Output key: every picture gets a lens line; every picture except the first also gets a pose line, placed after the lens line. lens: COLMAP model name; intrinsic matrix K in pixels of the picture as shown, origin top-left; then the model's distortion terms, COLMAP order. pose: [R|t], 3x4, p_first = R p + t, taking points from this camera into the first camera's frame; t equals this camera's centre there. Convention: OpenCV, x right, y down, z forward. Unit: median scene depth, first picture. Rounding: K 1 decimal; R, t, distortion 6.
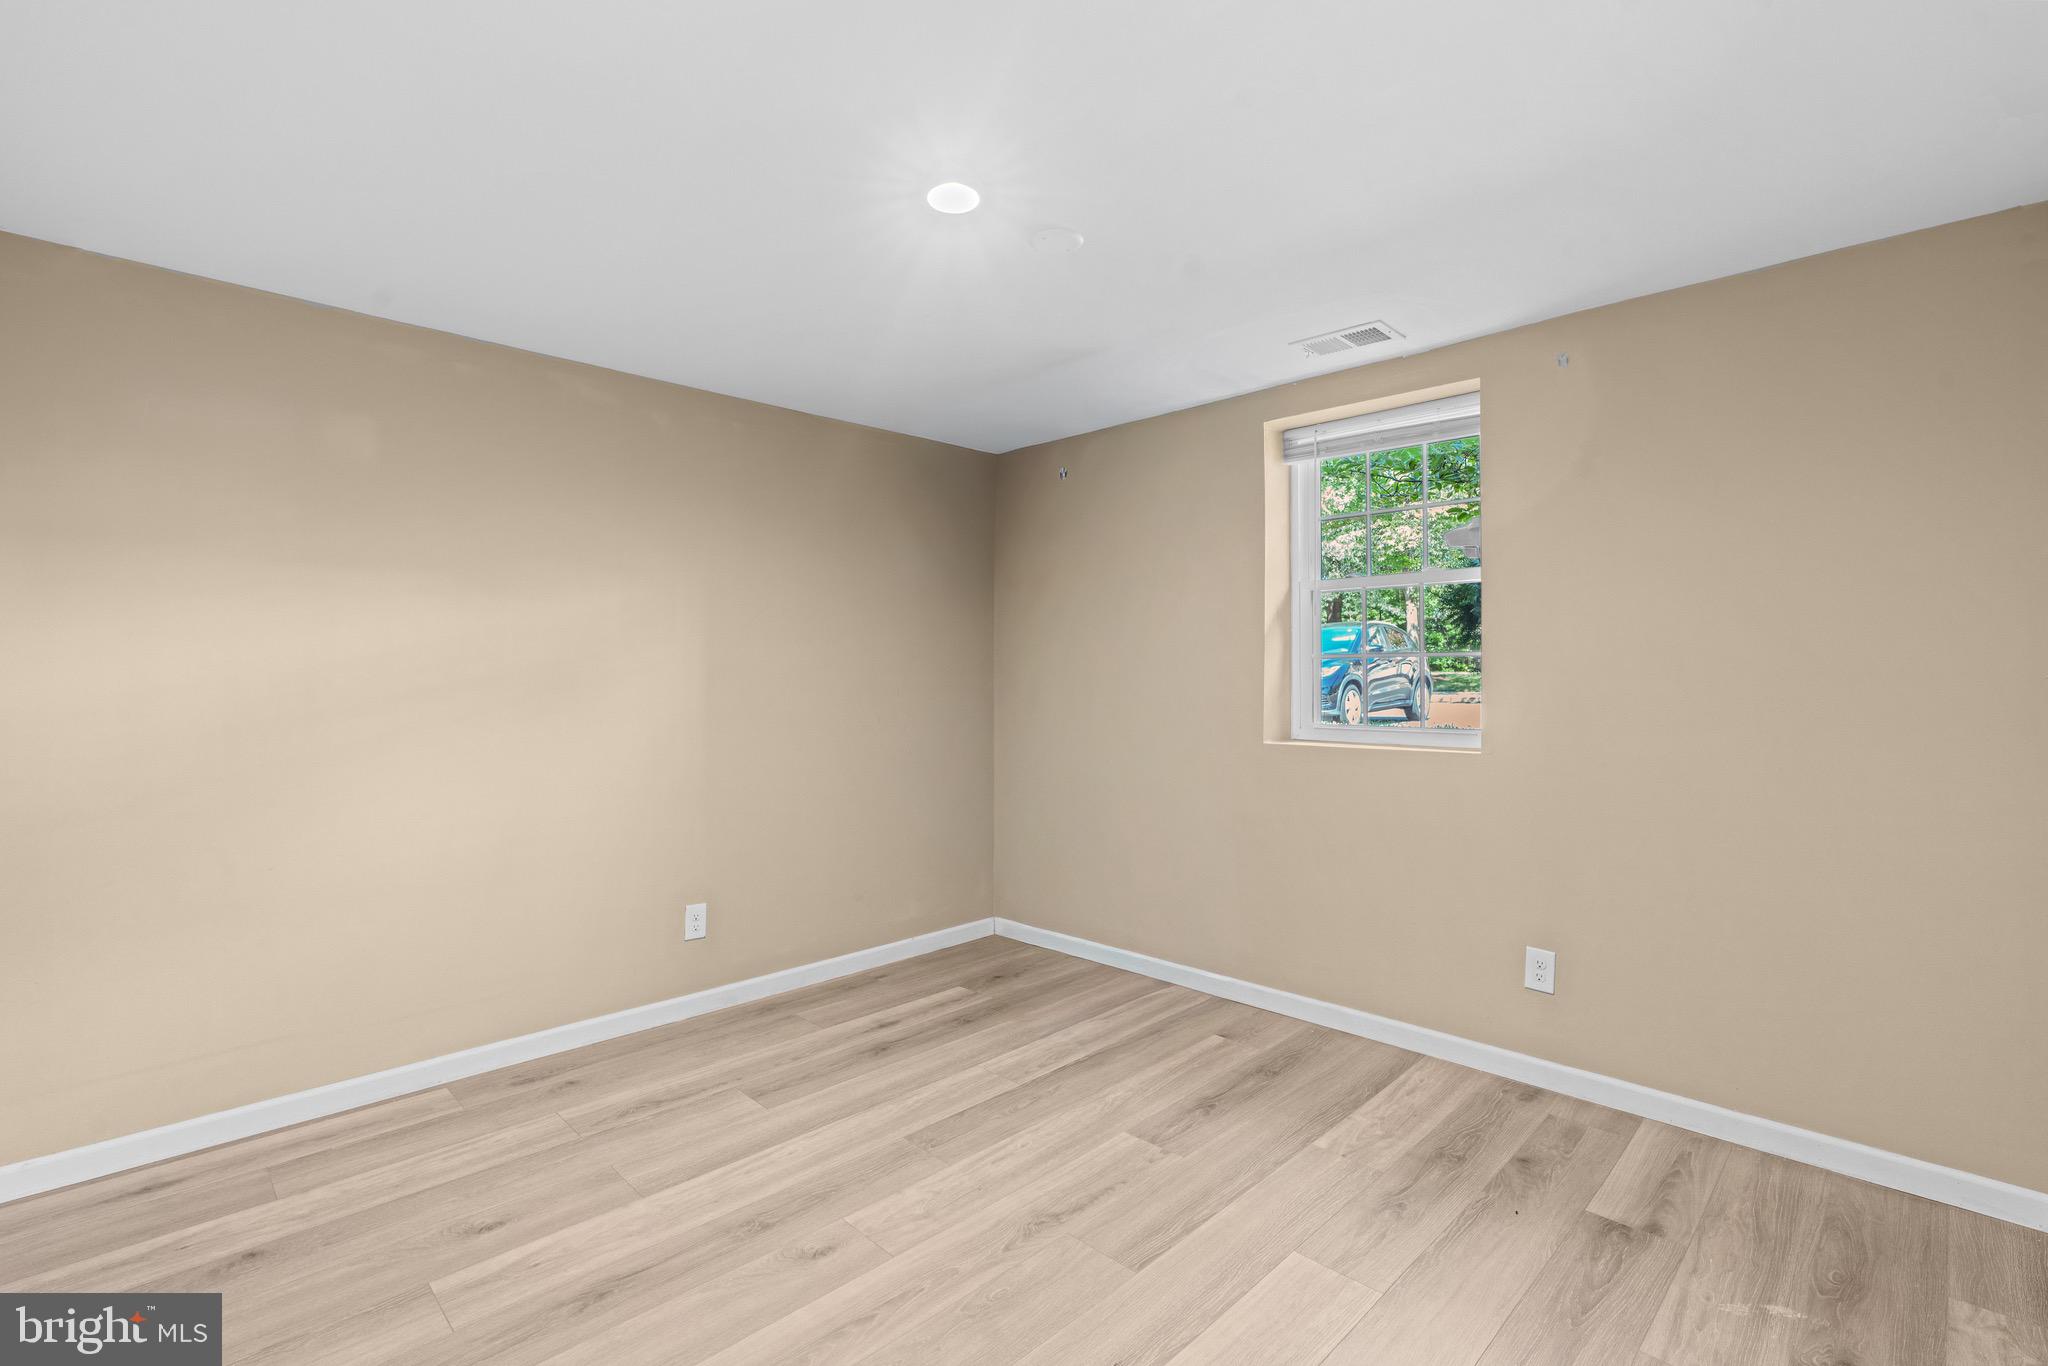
lens RADIAL K [[929.6, 0, 1015.6], [0, 929.6, 673.5], [0, 0, 1]] dist [-0.013075, 0.003758]
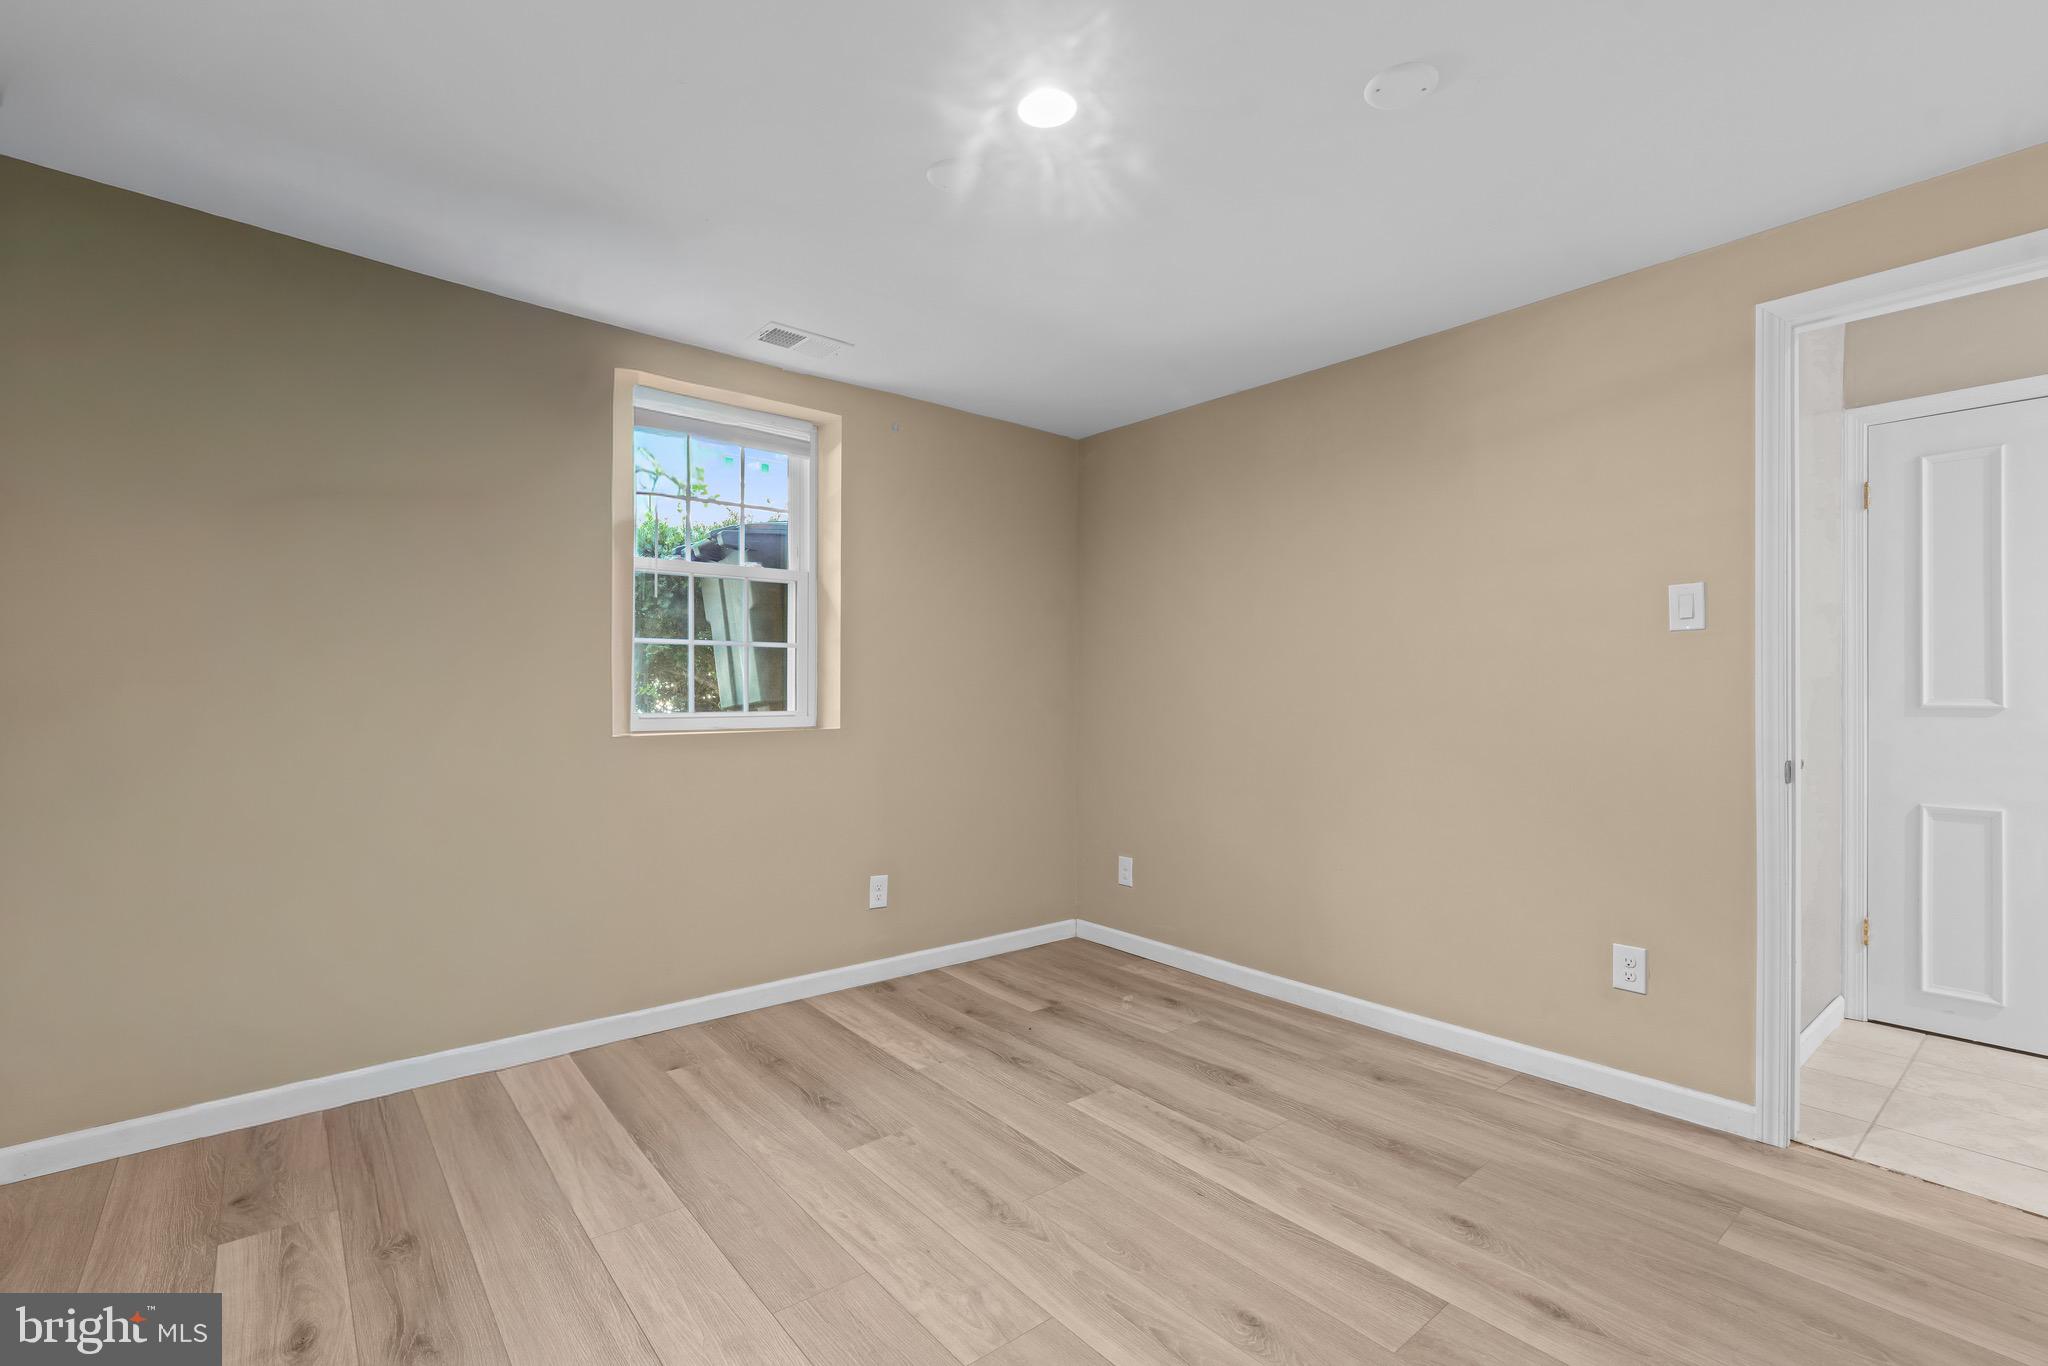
lens RADIAL K [[929.6, 0, 1018.6], [0, 929.6, 692.3], [0, 0, 1]] dist [-0.013075, 0.003758]
pose [[0.076069, 0.000808, 0.997102, -0.760583], [-0.006145, 0.999981, -0.000341, 0.043133], [-0.997084, -0.006101, 0.076072, 0.750235]]
